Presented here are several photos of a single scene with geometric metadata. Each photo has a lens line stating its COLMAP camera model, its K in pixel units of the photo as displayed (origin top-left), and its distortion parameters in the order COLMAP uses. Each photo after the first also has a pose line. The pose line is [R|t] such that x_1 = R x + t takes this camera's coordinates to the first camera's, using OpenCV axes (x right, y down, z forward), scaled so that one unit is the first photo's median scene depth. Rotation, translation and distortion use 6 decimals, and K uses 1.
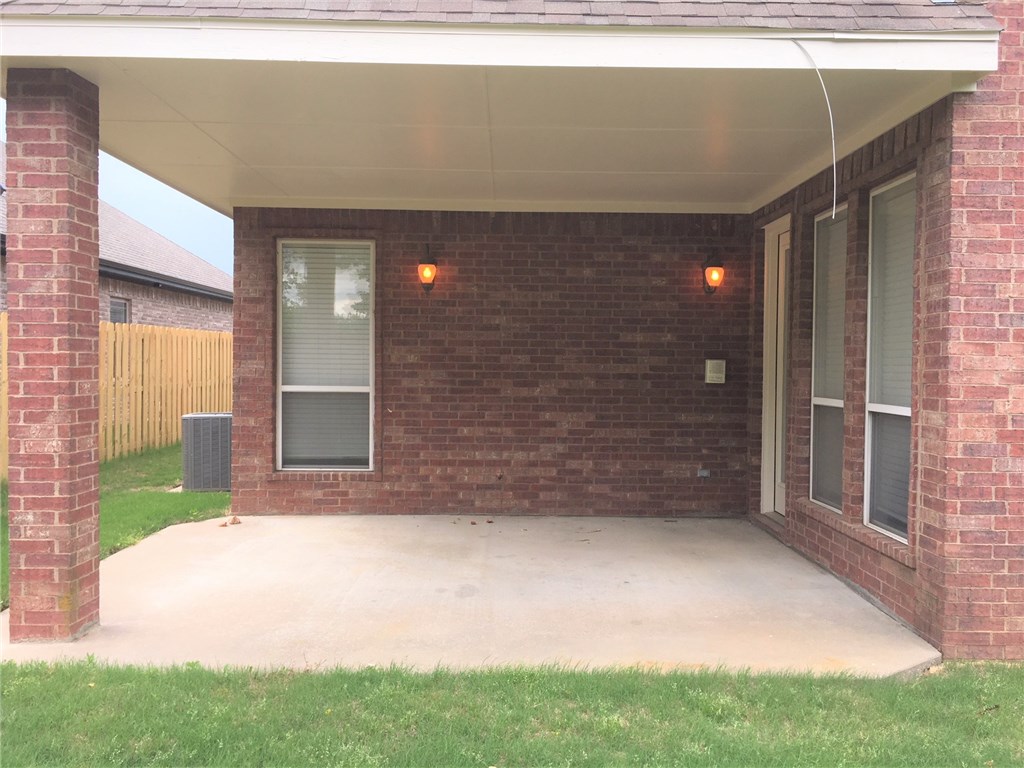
lens RADIAL K [[867.7, 0, 510.8], [0, 867.7, 385.6], [0, 0, 1]] dist [0.049201, -0.054853]
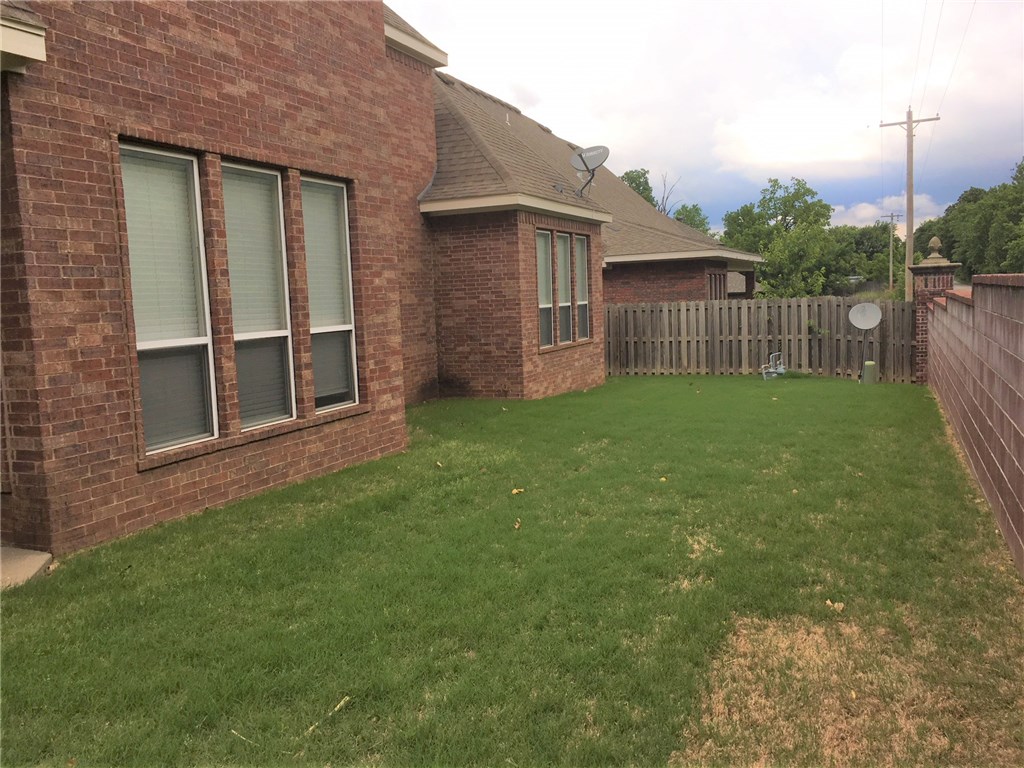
lens RADIAL K [[867.7, 0, 511.5], [0, 867.7, 382.1], [0, 0, 1]] dist [0.049201, -0.054853]
pose [[0.398376, -0.119462, 0.909409, -0.314075], [0.060861, 0.992740, 0.103747, -0.010852], [-0.915201, 0.014017, 0.402754, -0.052475]]
